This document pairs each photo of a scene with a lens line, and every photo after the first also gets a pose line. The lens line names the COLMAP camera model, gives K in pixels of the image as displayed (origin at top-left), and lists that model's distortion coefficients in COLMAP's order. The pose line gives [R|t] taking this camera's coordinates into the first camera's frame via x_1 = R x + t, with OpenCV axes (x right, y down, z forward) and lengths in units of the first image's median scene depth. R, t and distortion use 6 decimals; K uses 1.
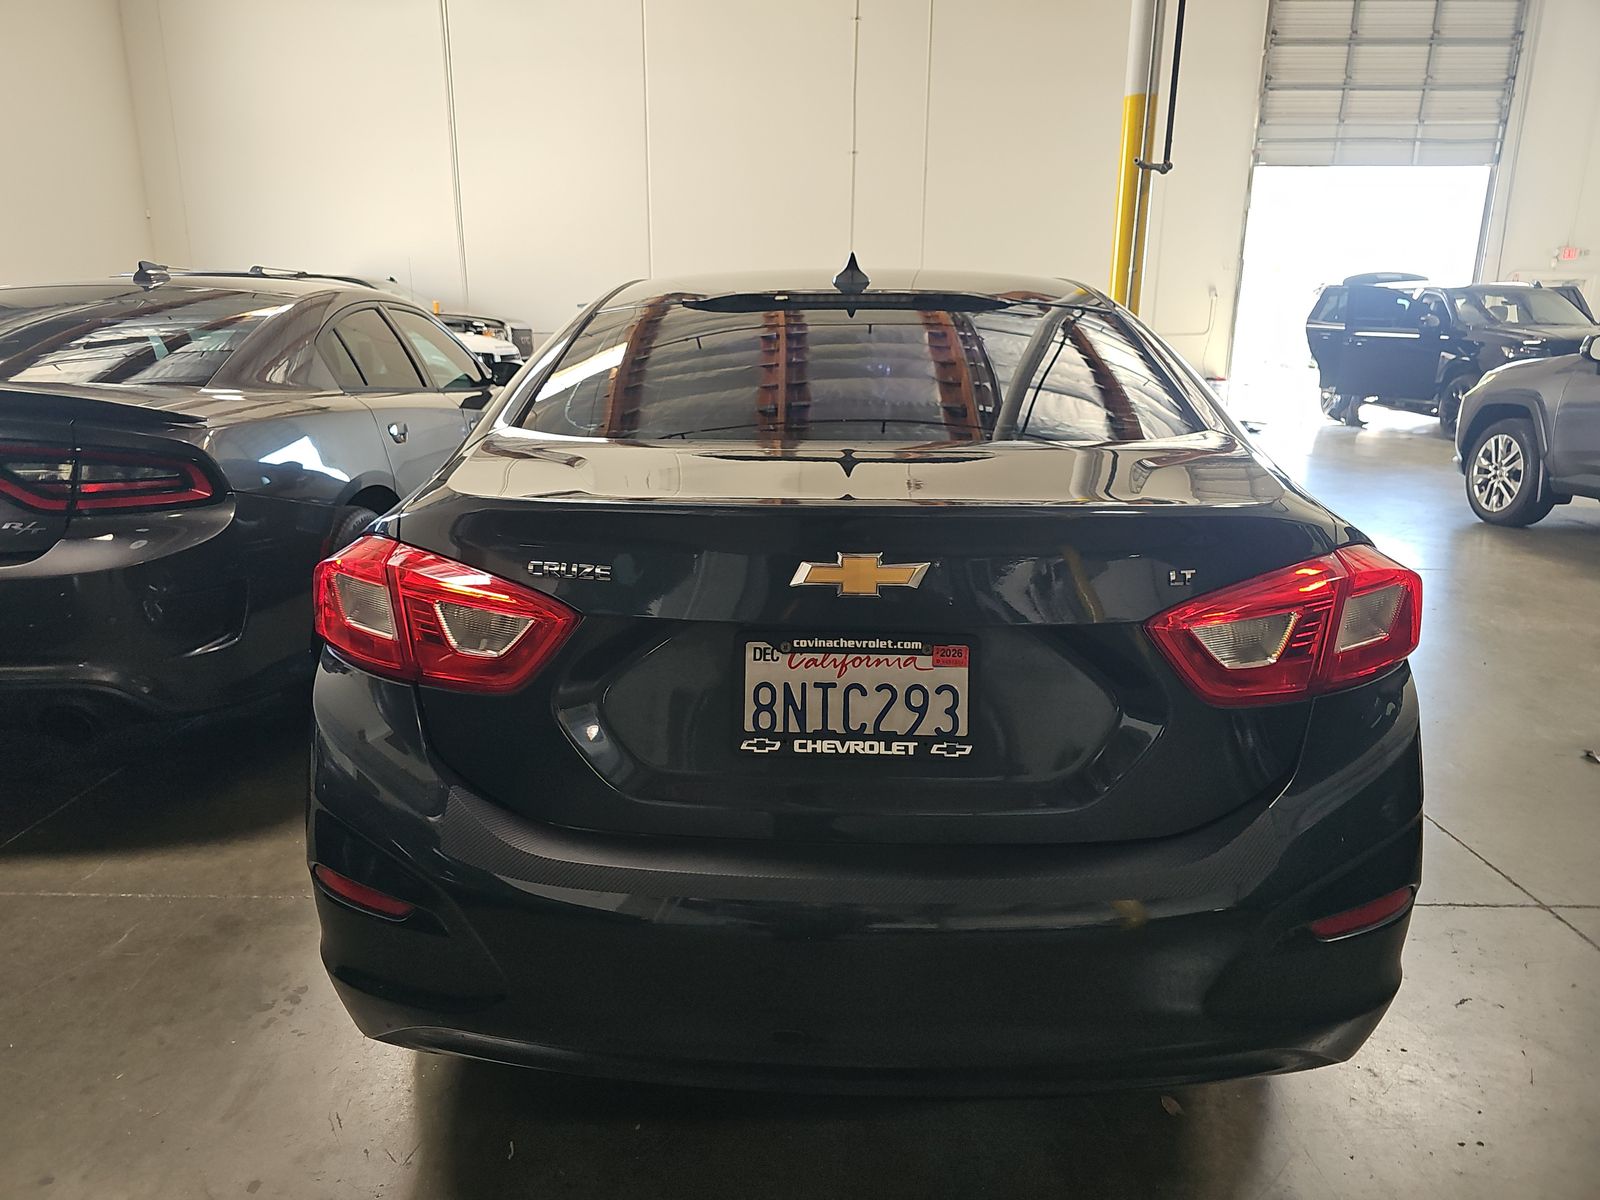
lens RADIAL K [[1105.9, 0, 800.0], [0, 1105.9, 600.0], [0, 0, 1]] dist [0.040705, -0.004601]
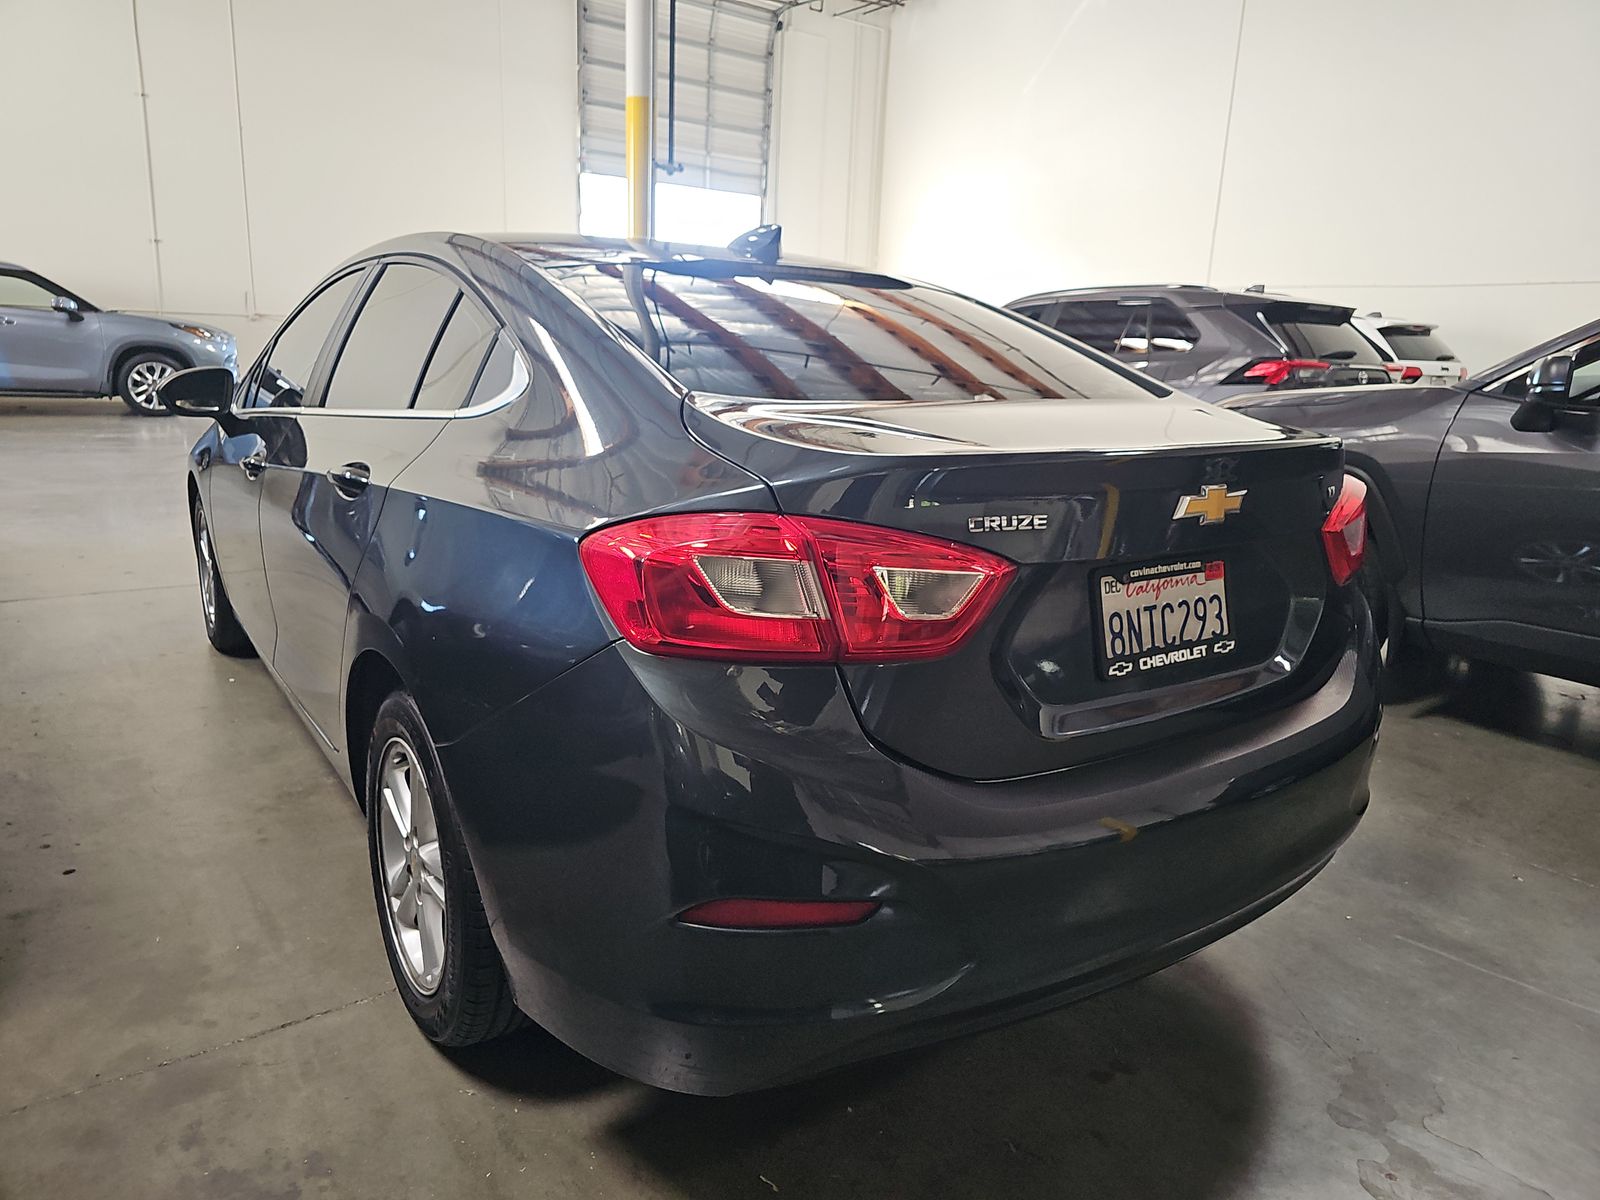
lens RADIAL K [[1105.9, 0, 800.0], [0, 1105.9, 600.0], [0, 0, 1]] dist [0.040705, -0.004601]
pose [[0.790452, -0.120774, 0.600499, -0.951060], [0.119021, 0.991967, 0.042837, -0.023180], [-0.600849, 0.037612, 0.798477, 0.302093]]
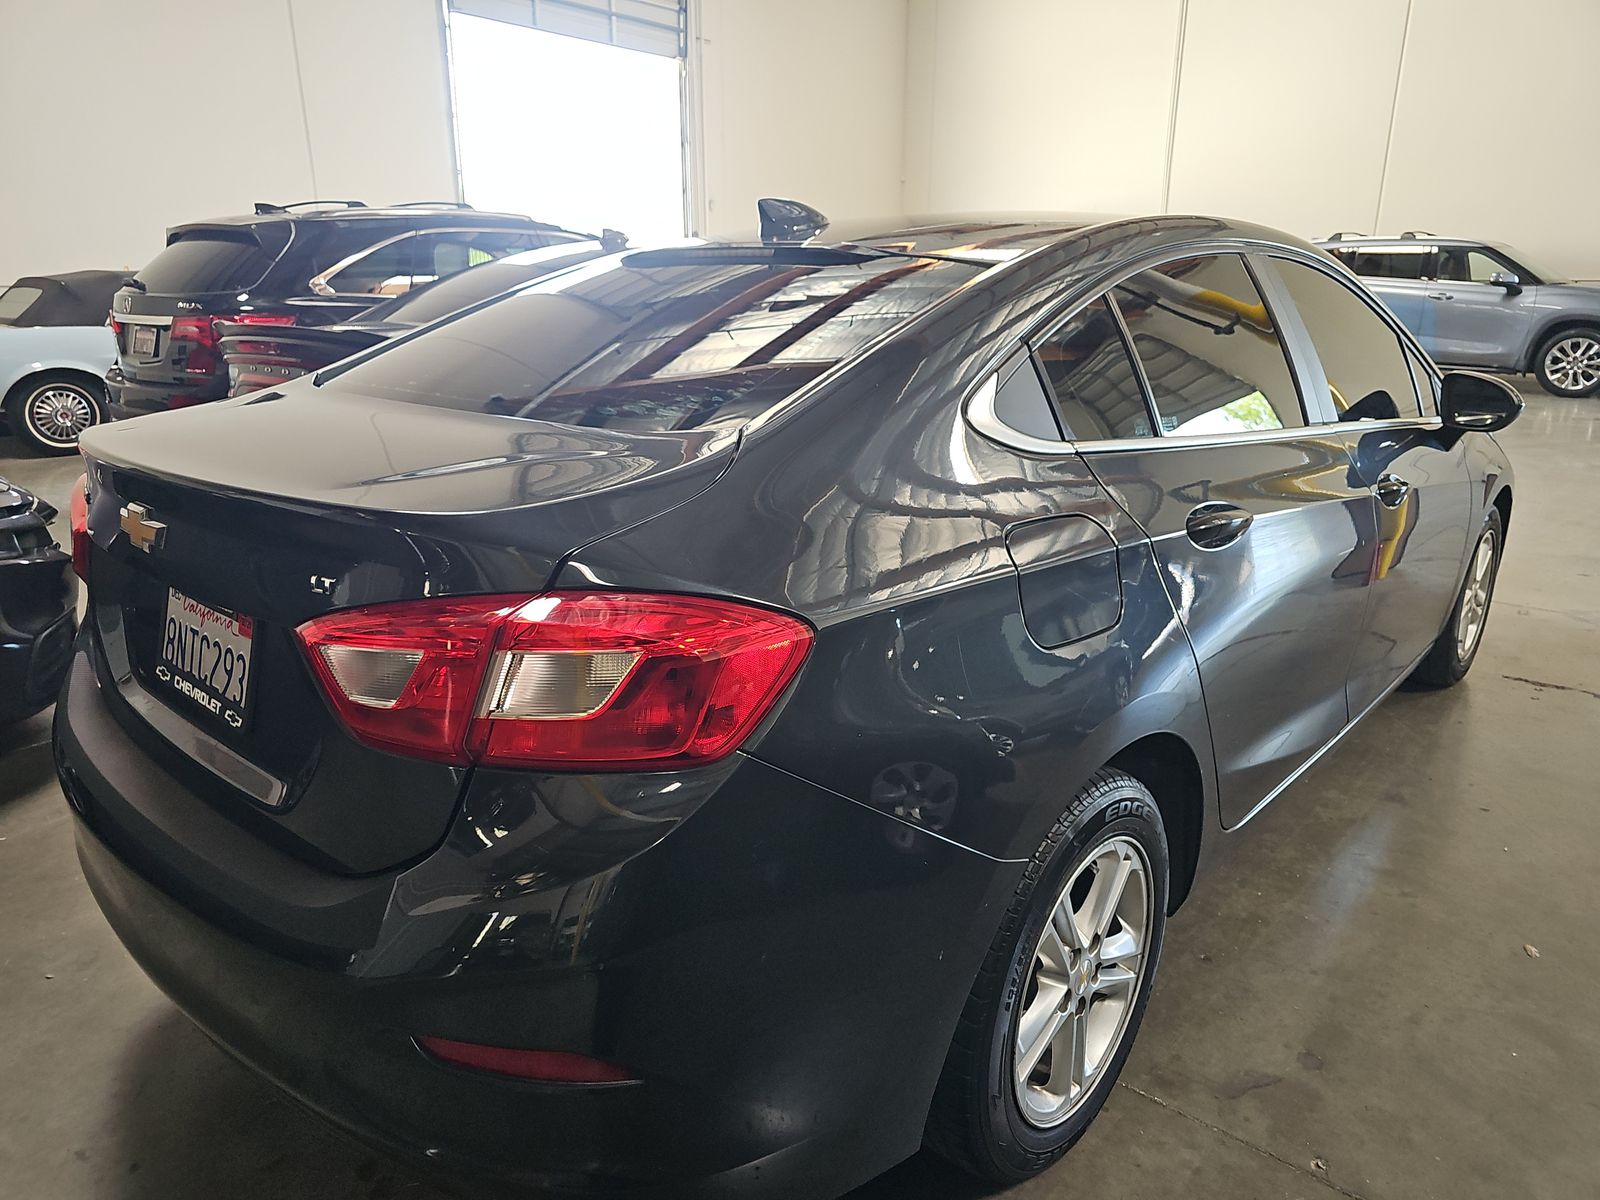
lens RADIAL K [[1105.9, 0, 800.0], [0, 1105.9, 600.0], [0, 0, 1]] dist [0.040705, -0.004601]
pose [[0.766420, 0.178118, -0.617150, 1.122284], [-0.152495, 0.983771, 0.094551, -0.142048], [0.623975, 0.021647, 0.781144, 0.525900]]
